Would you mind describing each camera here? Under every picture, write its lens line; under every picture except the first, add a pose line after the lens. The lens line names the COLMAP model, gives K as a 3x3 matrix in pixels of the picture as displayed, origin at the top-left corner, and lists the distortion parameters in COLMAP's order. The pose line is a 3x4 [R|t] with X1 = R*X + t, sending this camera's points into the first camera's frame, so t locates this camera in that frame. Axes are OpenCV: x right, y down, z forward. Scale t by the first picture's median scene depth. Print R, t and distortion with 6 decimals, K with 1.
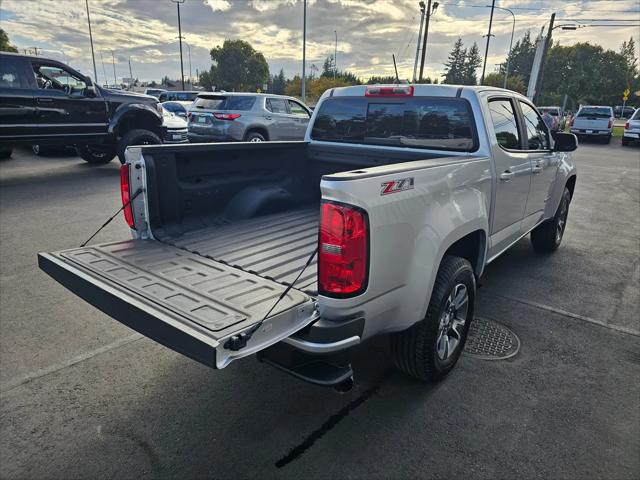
lens RADIAL K [[435.2, 0, 321.8], [0, 435.2, 235.2], [0, 0, 1]] dist [0.002602, -0.007221]
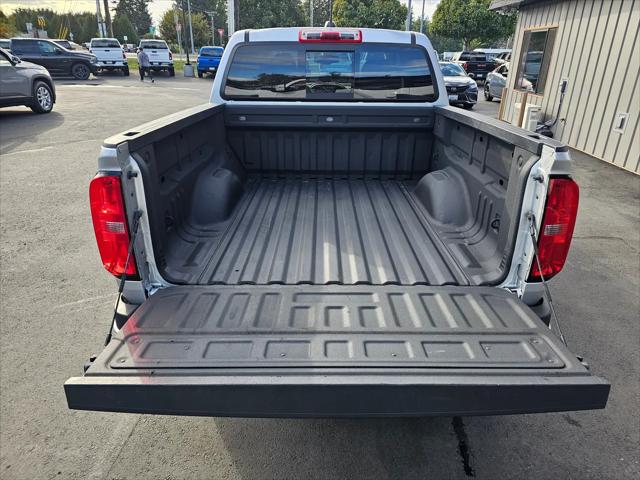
lens RADIAL K [[421.0, 0, 306.0], [0, 421.0, 259.5], [0, 0, 1]] dist [0.034884, -0.001876]
pose [[0.777520, -0.296234, 0.554714, -0.574713], [0.181434, 0.950259, 0.253159, -0.153594], [-0.602116, -0.096193, 0.792593, 0.372225]]
